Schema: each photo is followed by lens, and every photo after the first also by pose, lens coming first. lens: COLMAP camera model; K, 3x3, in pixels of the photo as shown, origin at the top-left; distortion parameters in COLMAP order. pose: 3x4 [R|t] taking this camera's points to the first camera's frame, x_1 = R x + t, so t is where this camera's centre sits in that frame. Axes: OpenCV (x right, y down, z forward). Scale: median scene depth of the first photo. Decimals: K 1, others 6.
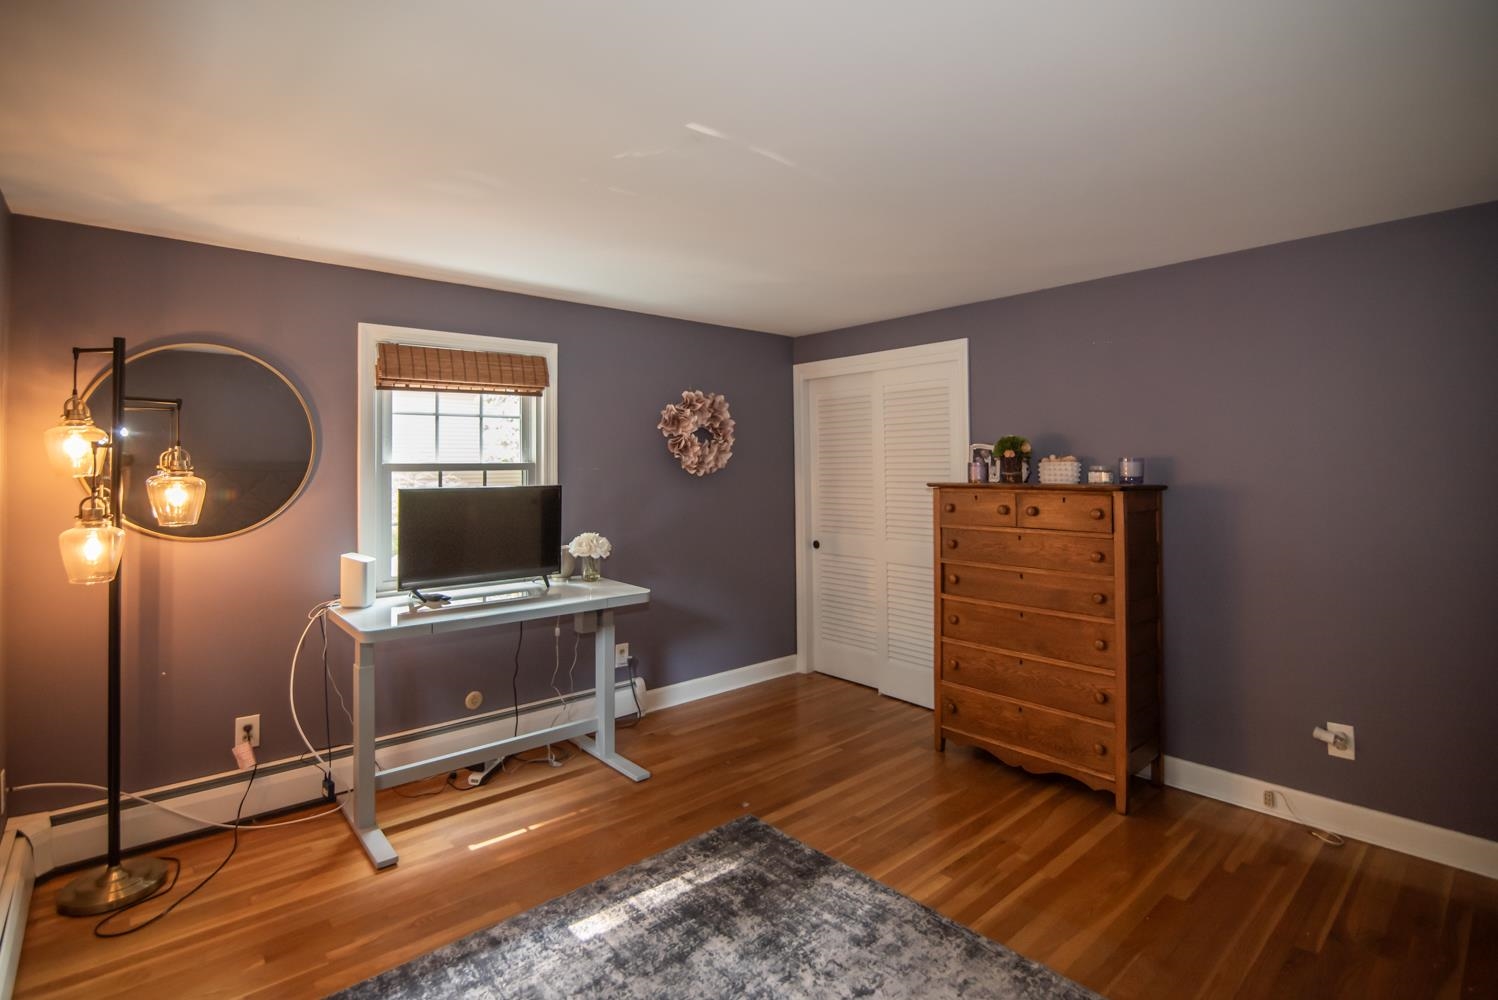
lens RADIAL K [[711.5, 0, 748.9], [0, 711.5, 466.3], [0, 0, 1]] dist [-0.014095, 0.000156]
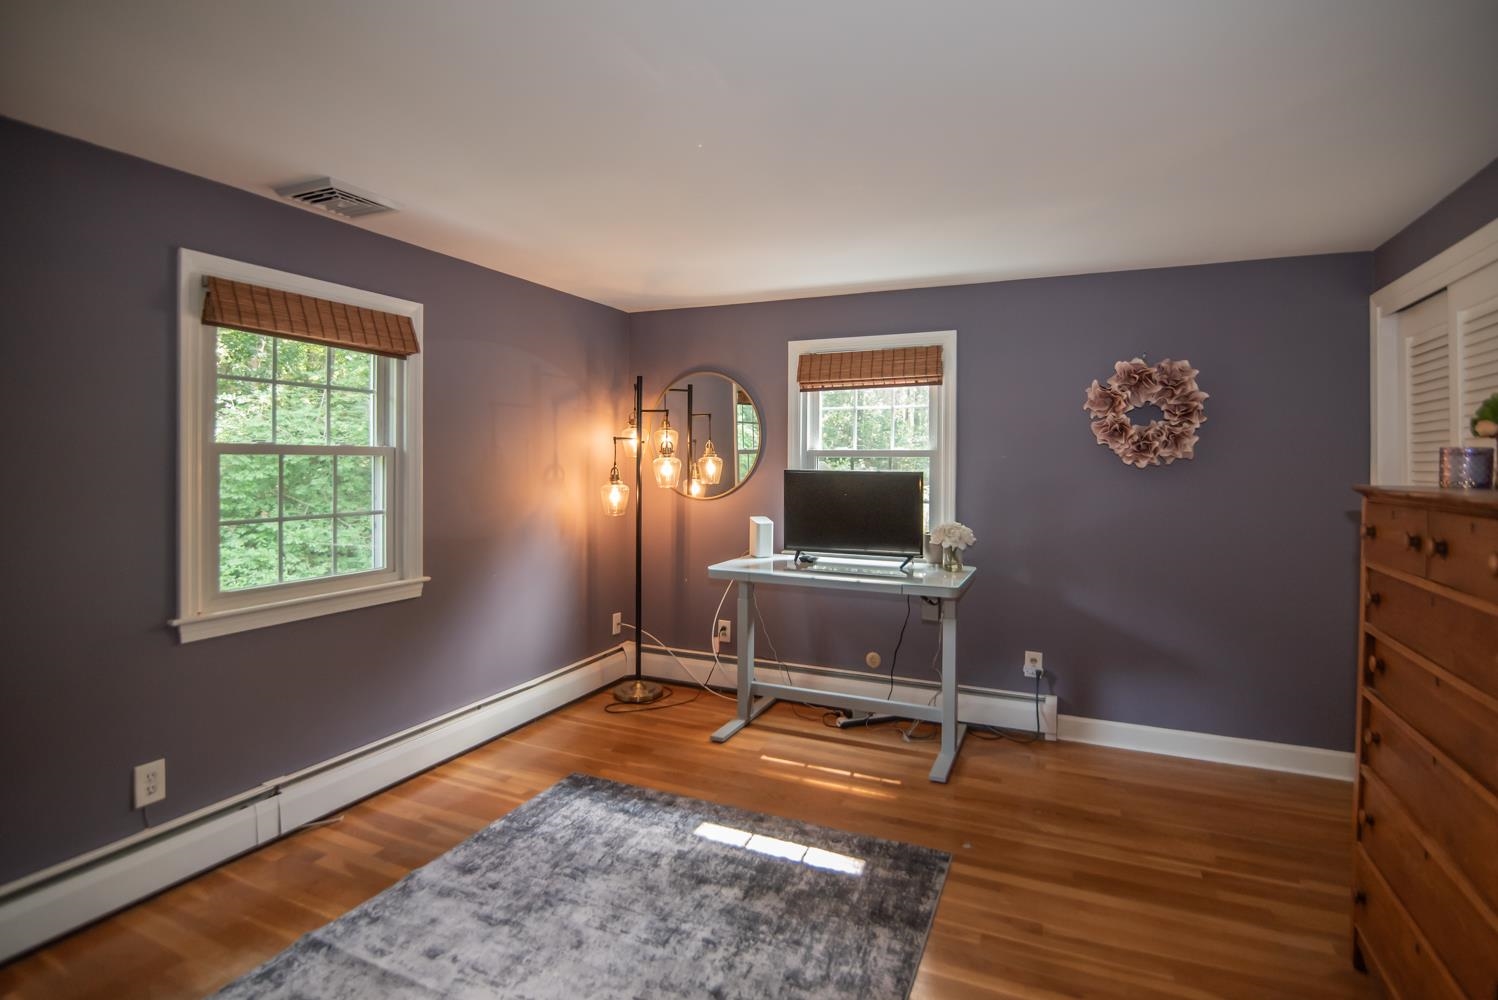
lens RADIAL K [[707.0, 0, 732.4], [0, 707.0, 477.0], [0, 0, 1]] dist [-0.014869, 0.000177]
pose [[0.427762, 0.033134, -0.903284, 0.652382], [-0.009054, 0.999435, 0.032374, 0.004428], [0.903846, -0.005670, 0.427821, 0.394068]]
